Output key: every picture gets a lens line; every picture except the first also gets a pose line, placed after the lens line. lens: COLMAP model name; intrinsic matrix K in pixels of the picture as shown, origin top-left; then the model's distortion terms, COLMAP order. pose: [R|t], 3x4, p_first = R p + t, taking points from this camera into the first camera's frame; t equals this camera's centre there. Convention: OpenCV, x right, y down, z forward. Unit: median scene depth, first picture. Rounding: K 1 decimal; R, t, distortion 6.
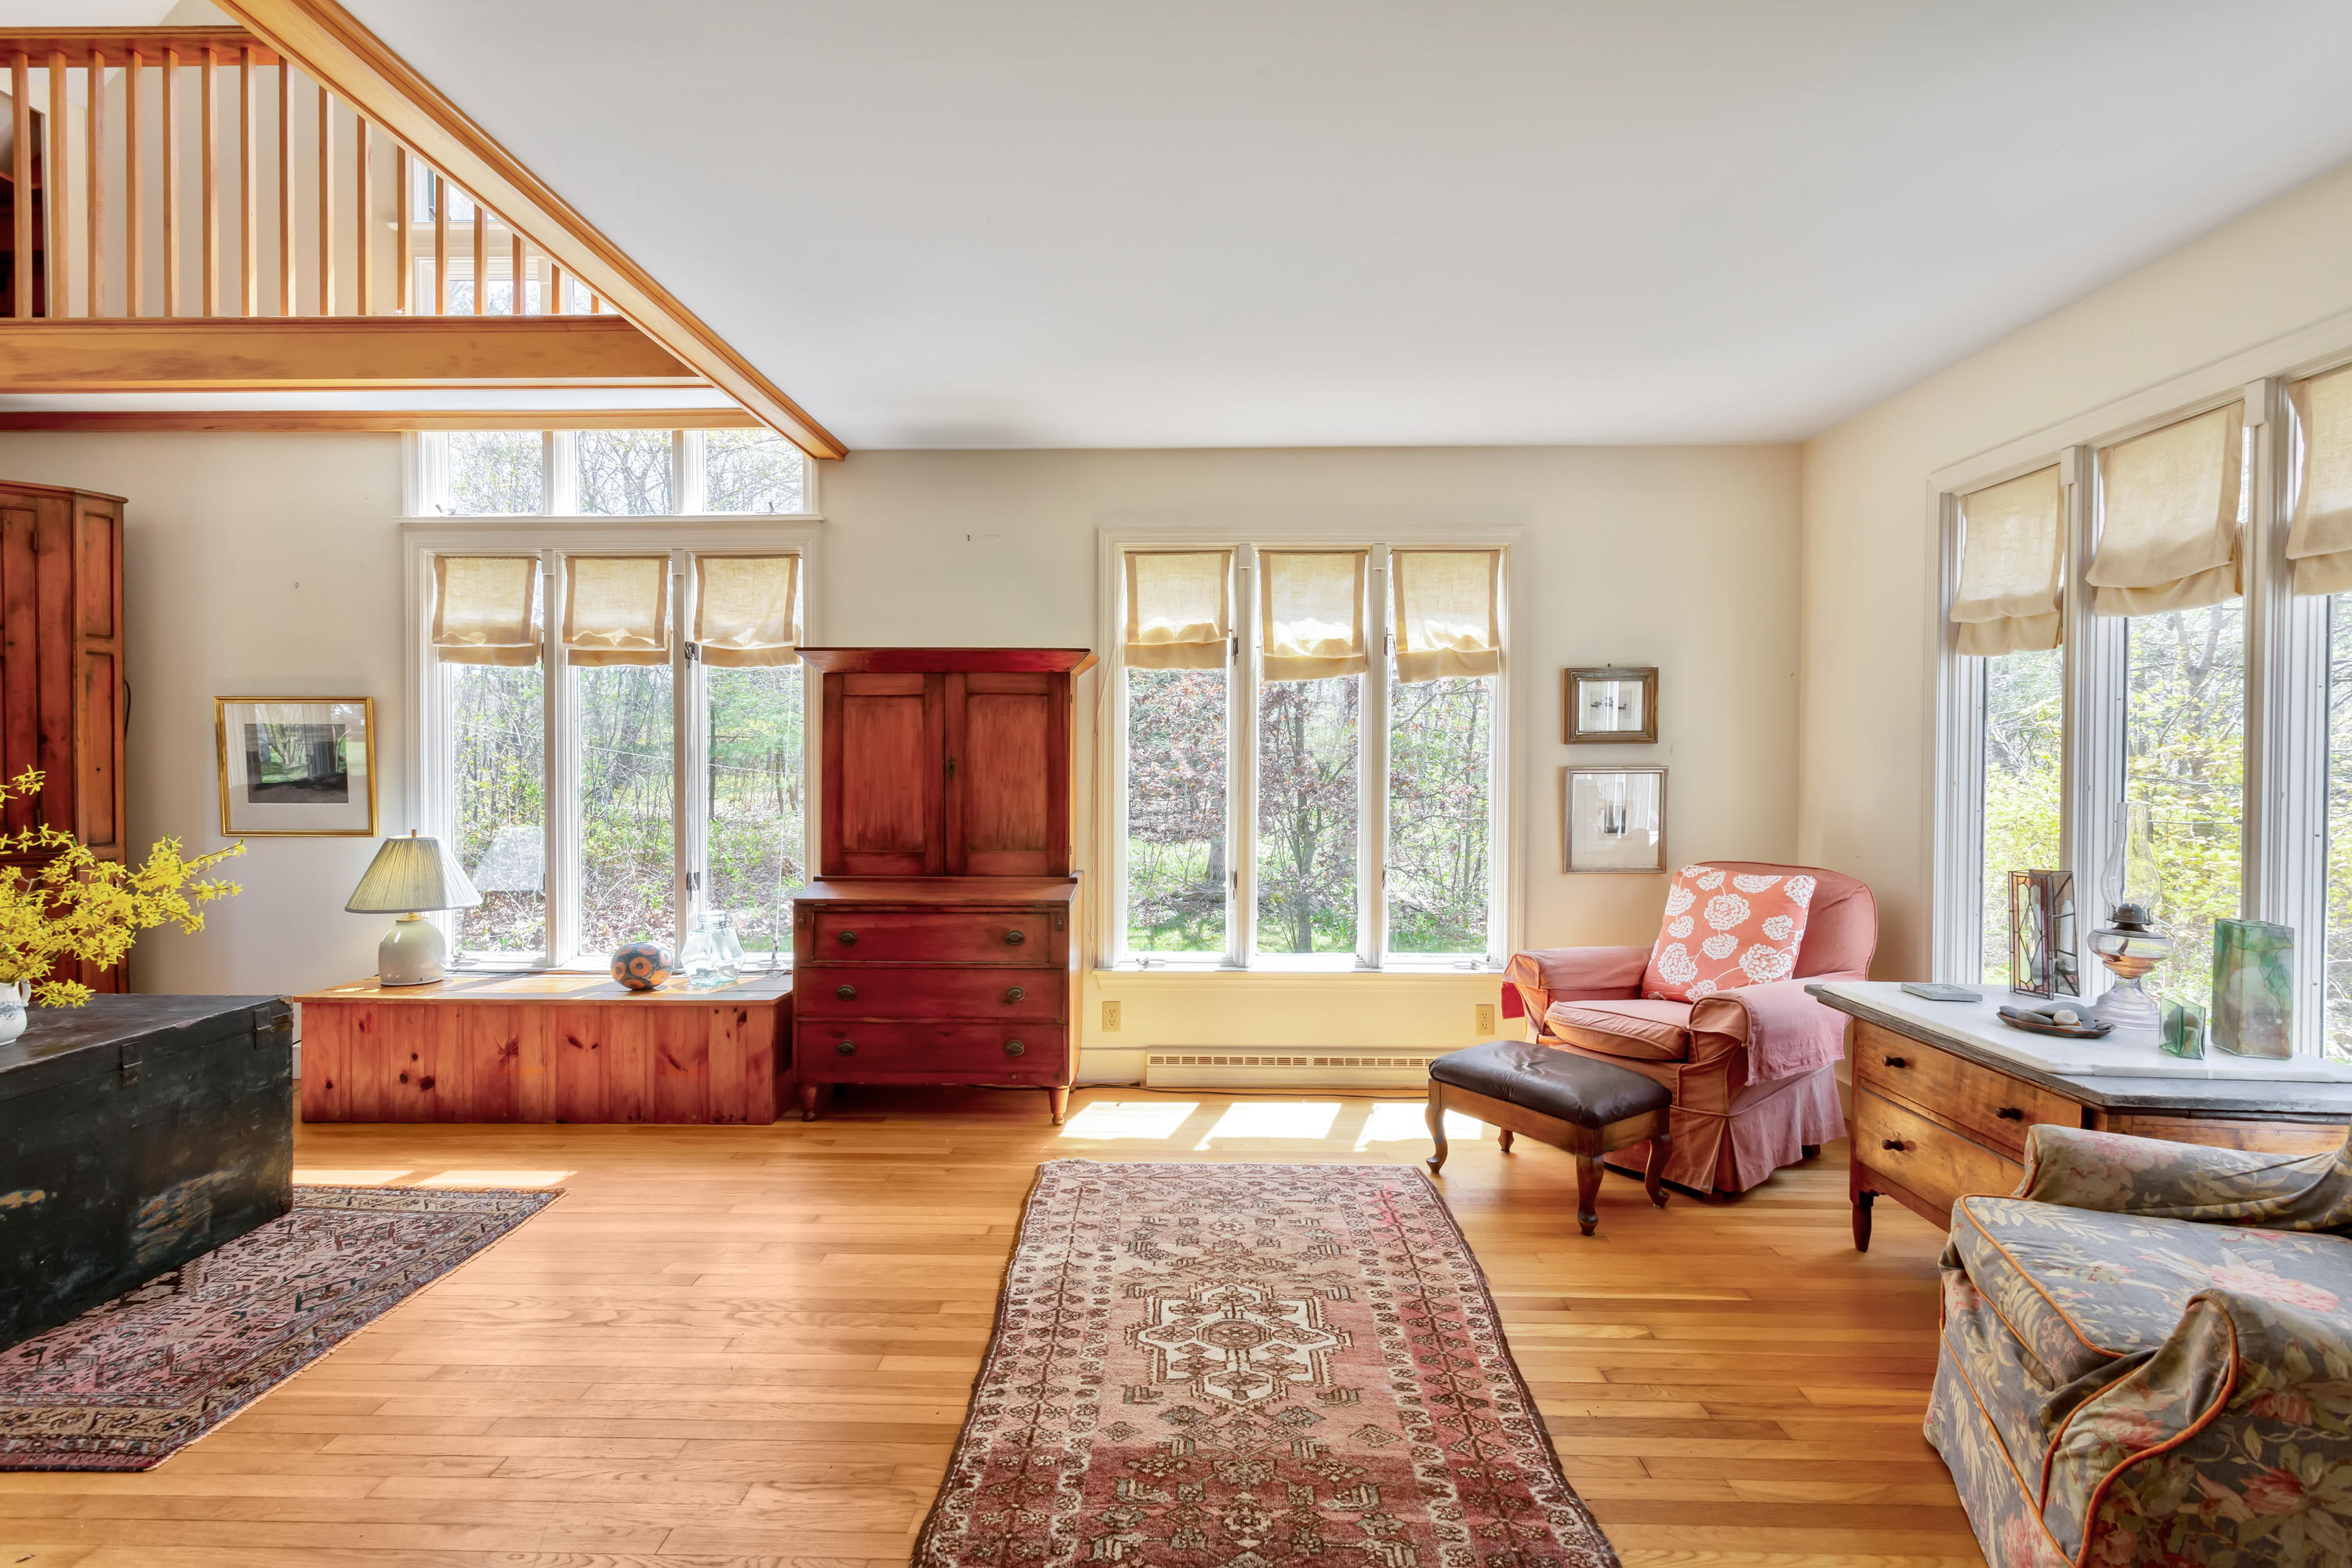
lens RADIAL K [[1106.0, 0, 1169.0], [0, 1106.0, 776.1], [0, 0, 1]] dist [0.001123, 0.001442]
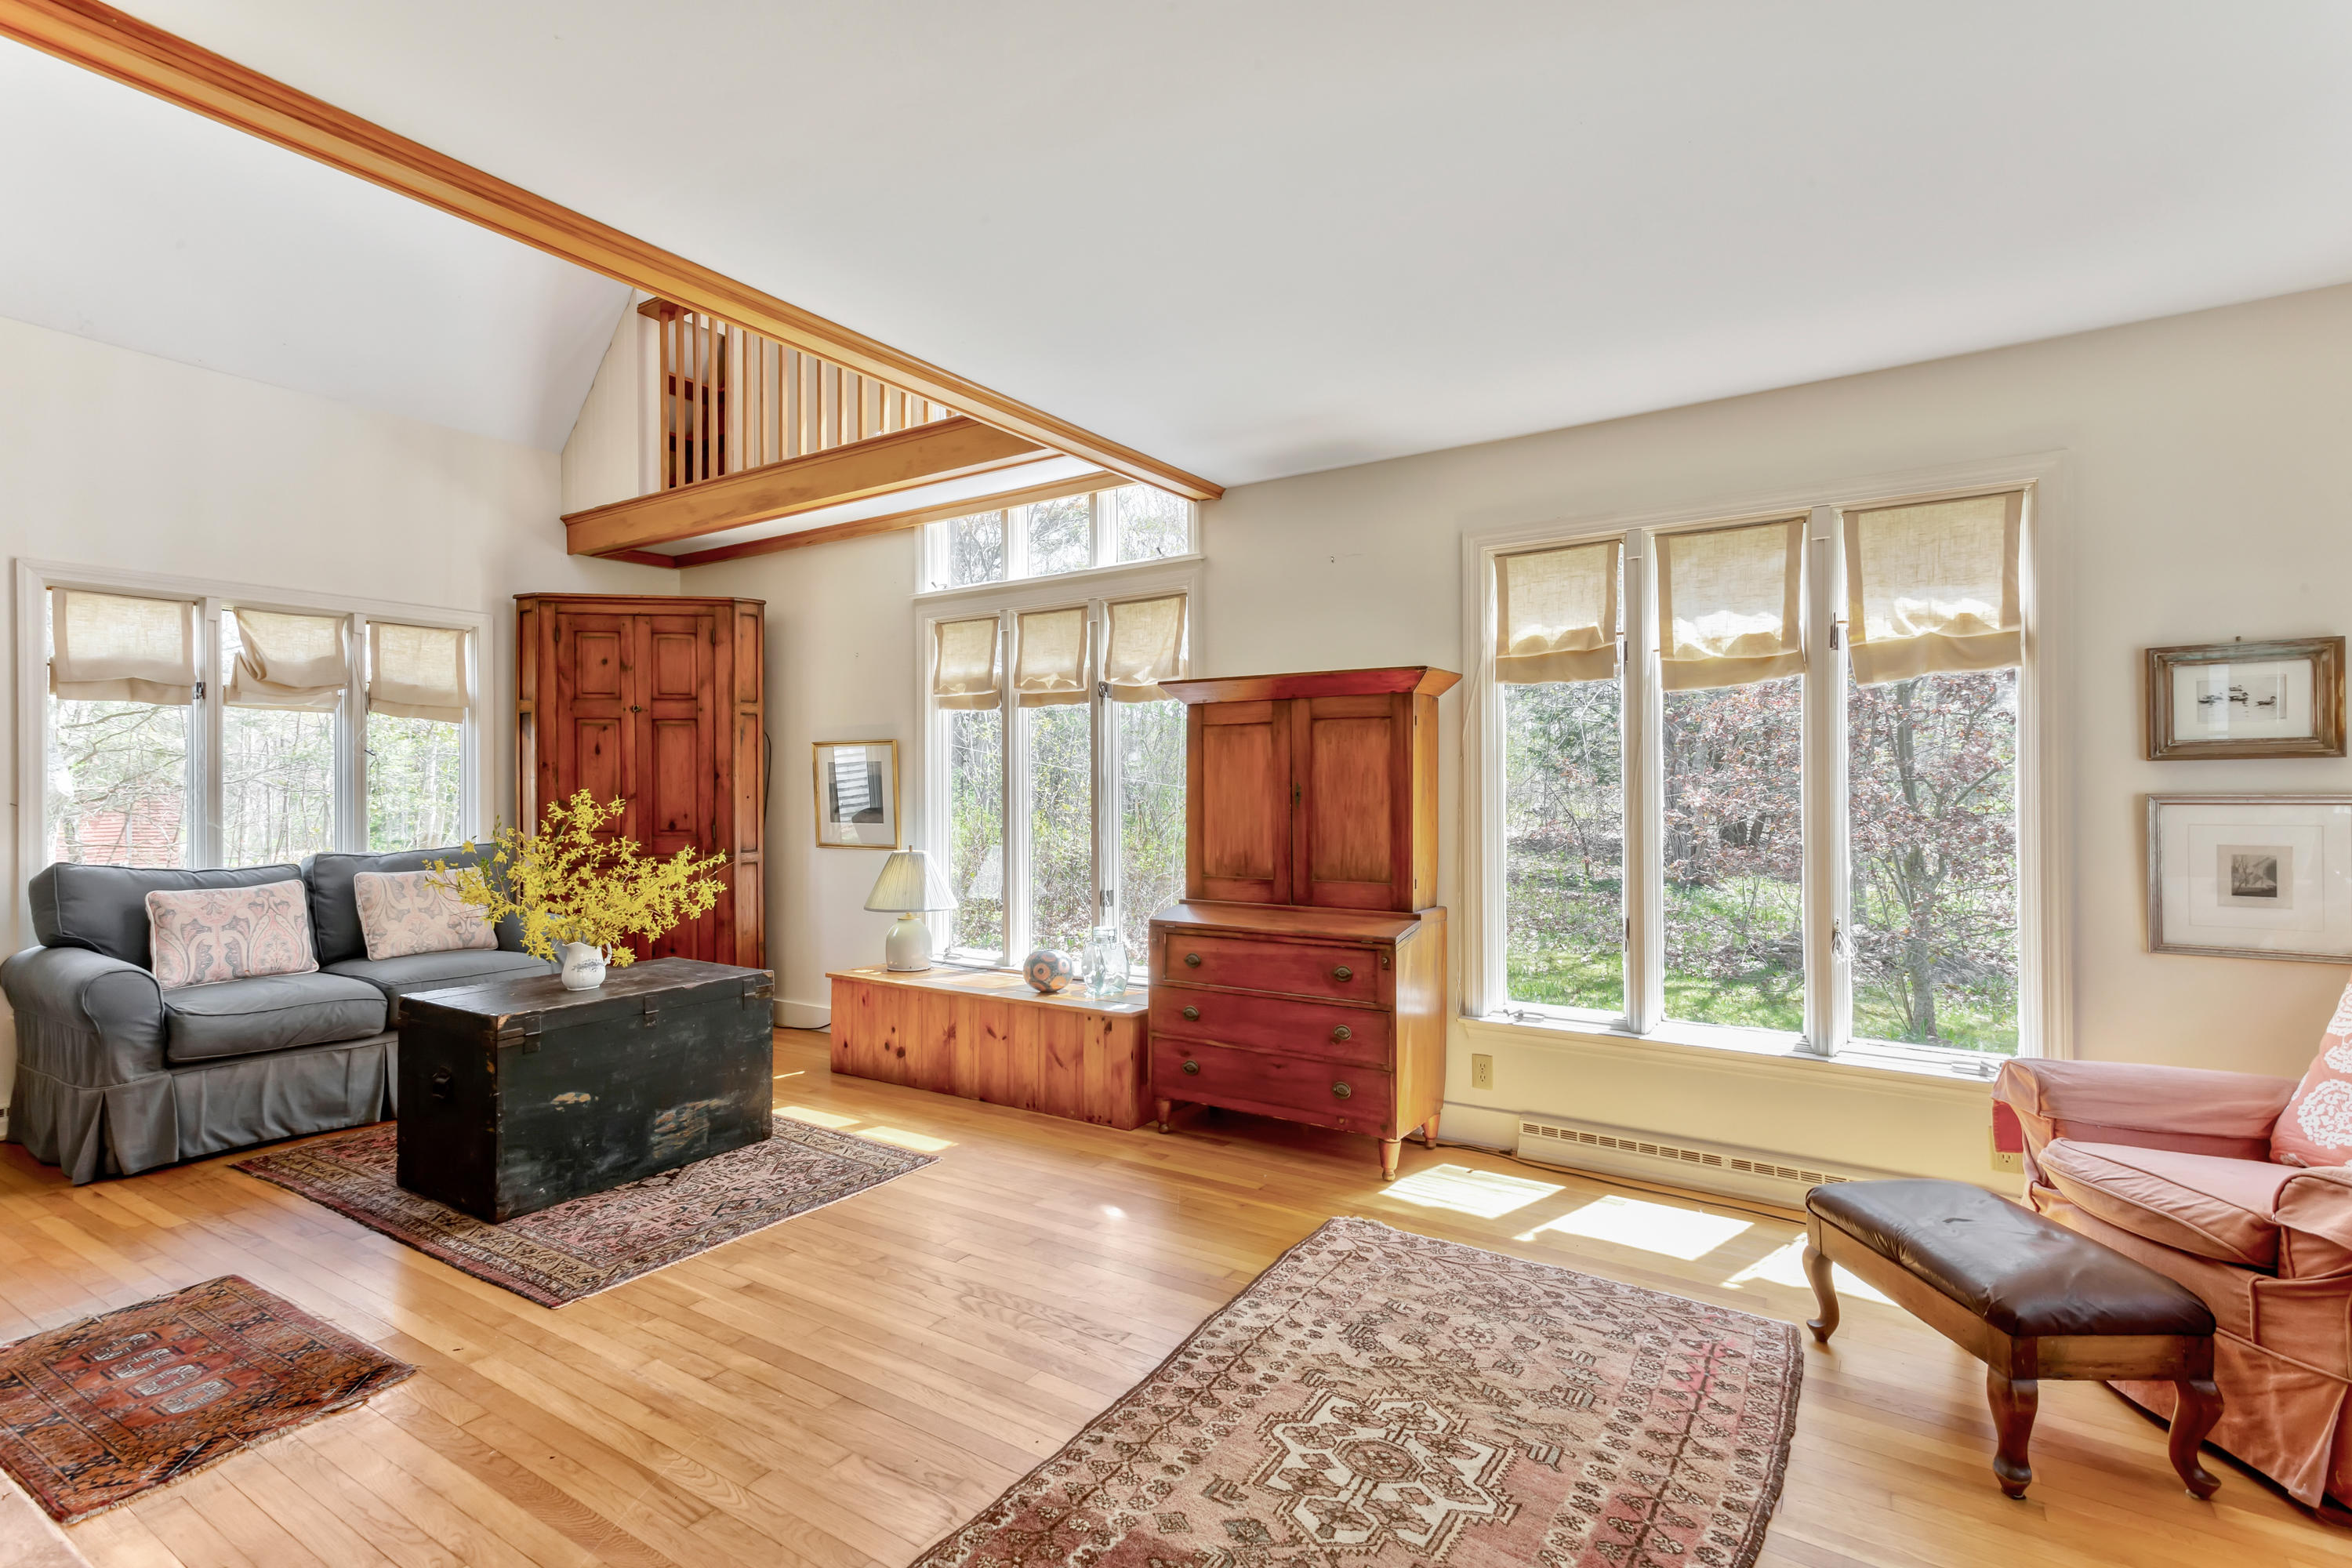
lens RADIAL K [[1107.3, 0, 1173.1], [0, 1107.3, 779.9], [0, 0, 1]] dist [0.029227, 0.001366]
pose [[0.848400, -0.008030, -0.529295, 0.243031], [-0.001888, 0.999833, -0.018196, -0.003409], [0.529353, 0.016437, 0.848243, 0.108160]]
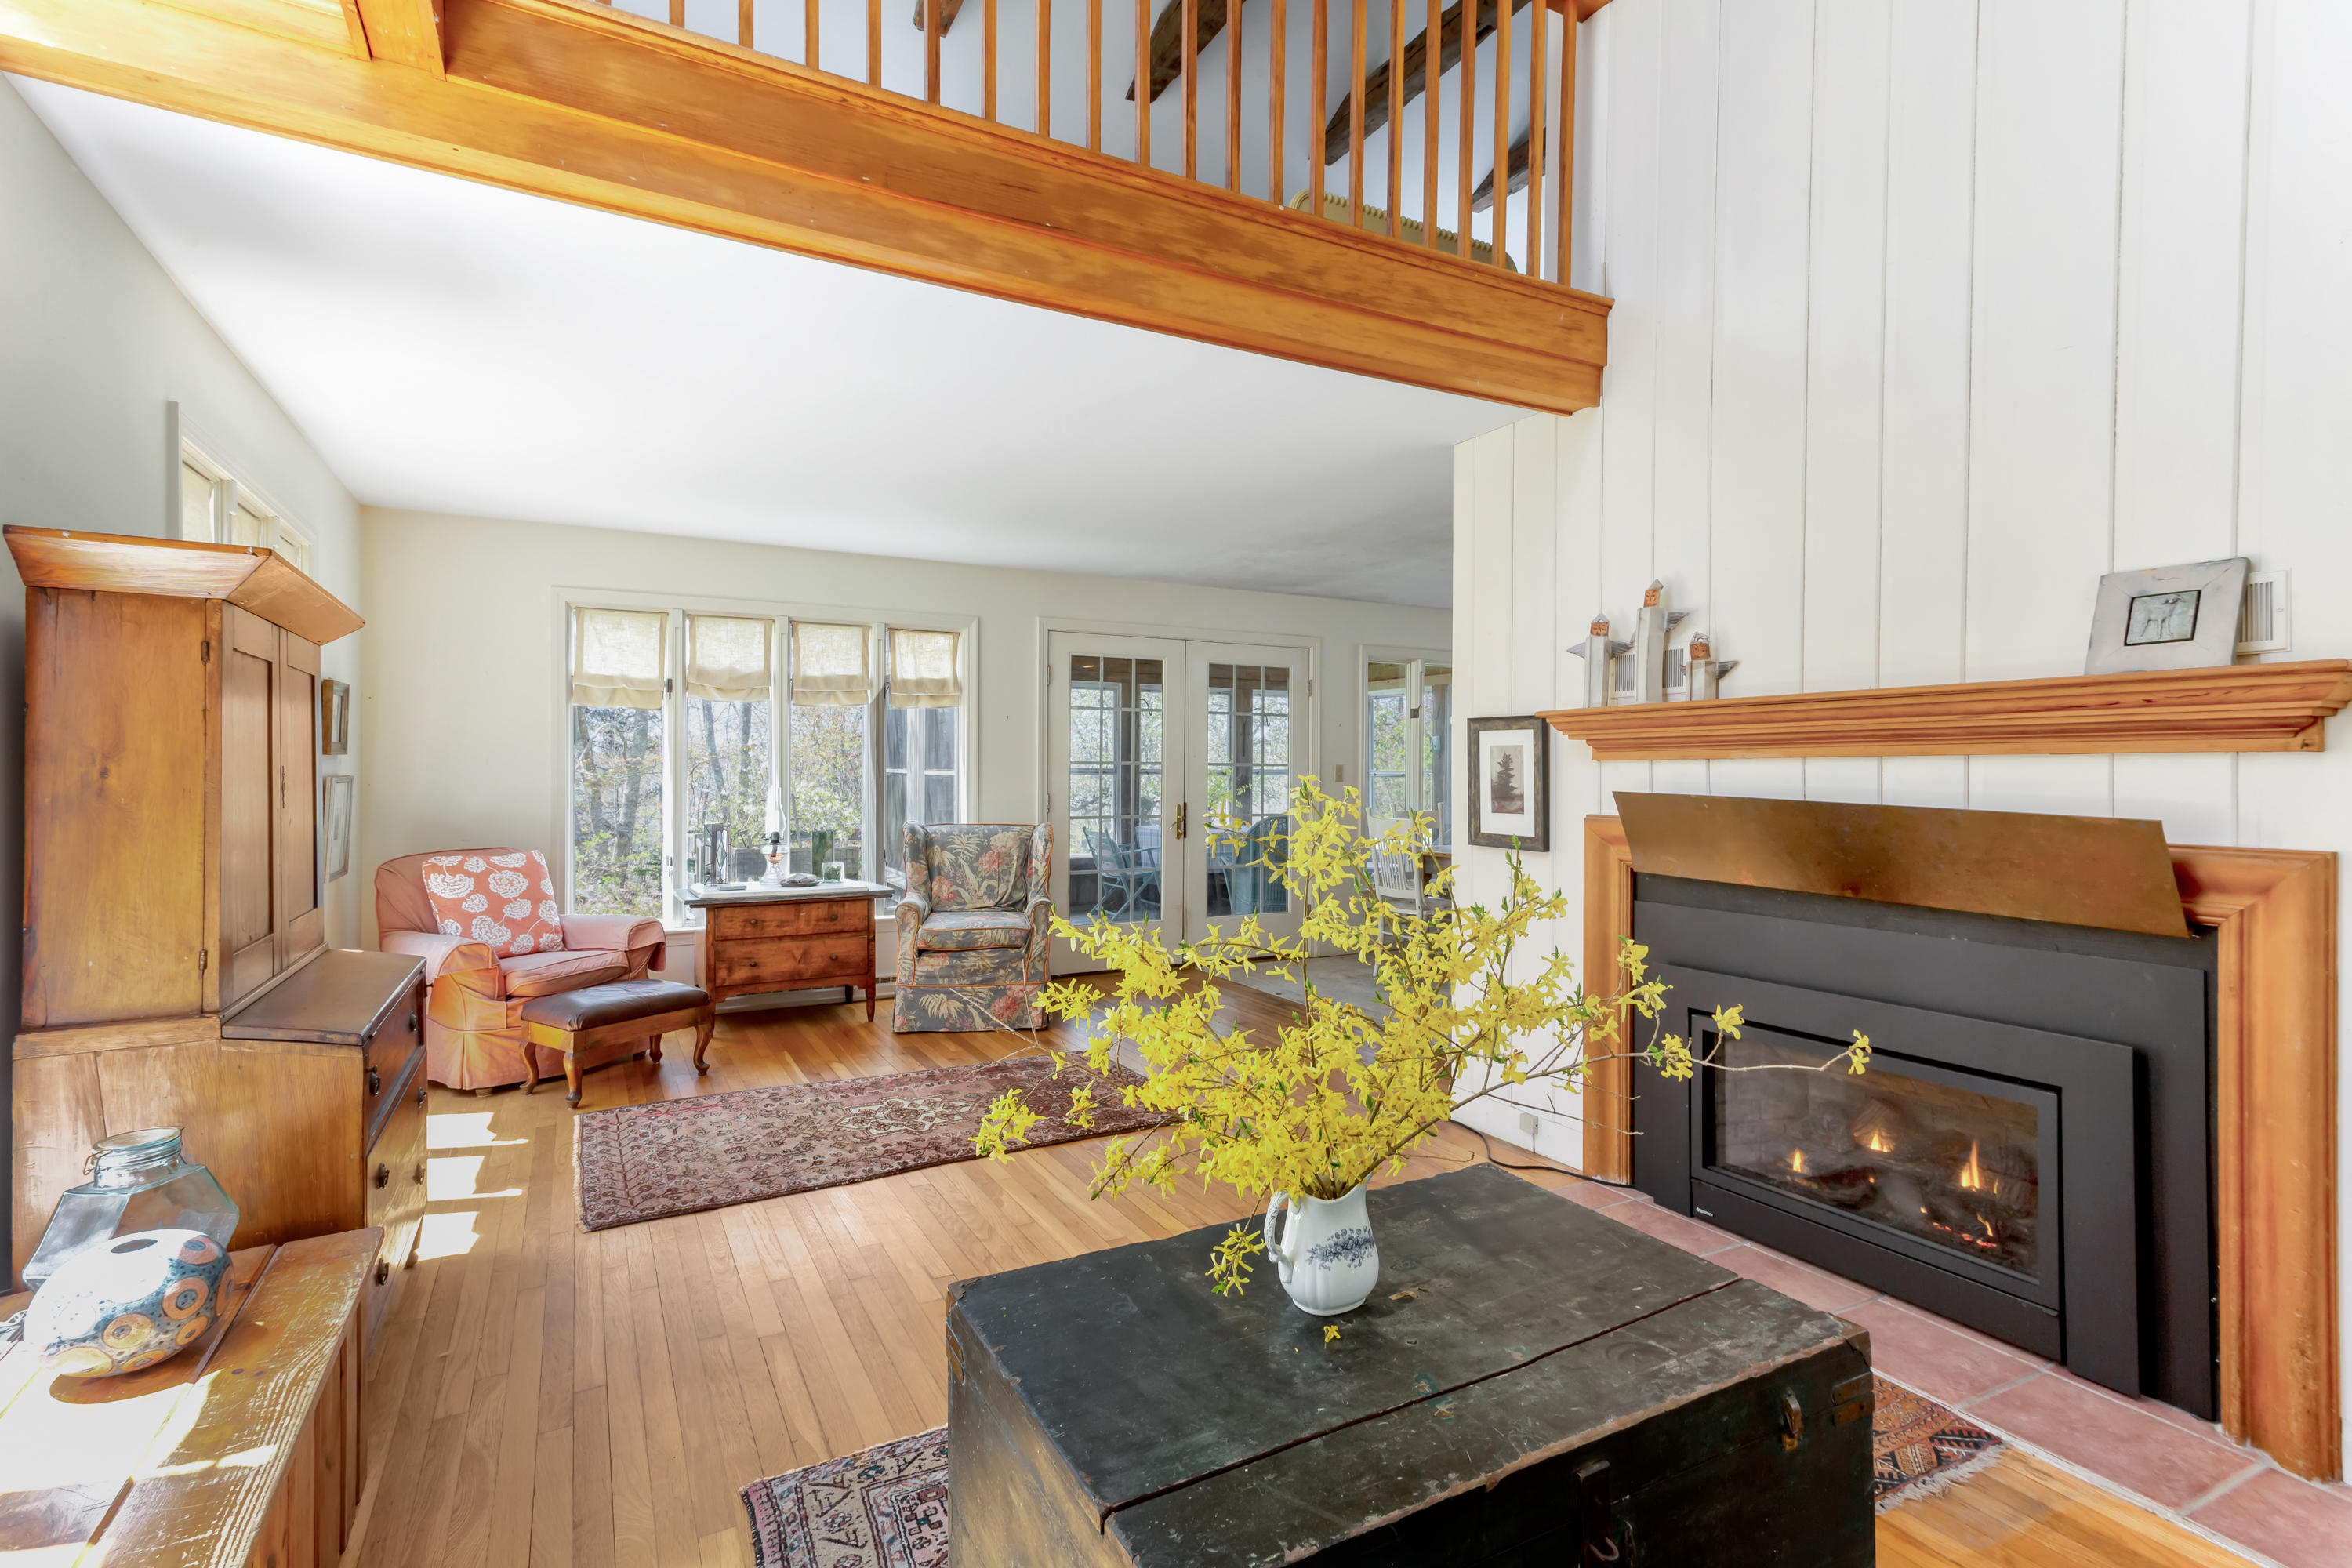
lens RADIAL K [[1106.0, 0, 1169.0], [0, 1106.0, 776.1], [0, 0, 1]] dist [0.001123, 0.001442]
pose [[-0.491541, -0.008918, 0.870809, -0.995965], [0.011594, 0.999792, 0.016783, -0.019129], [-0.870777, 0.018345, -0.491335, 0.917344]]
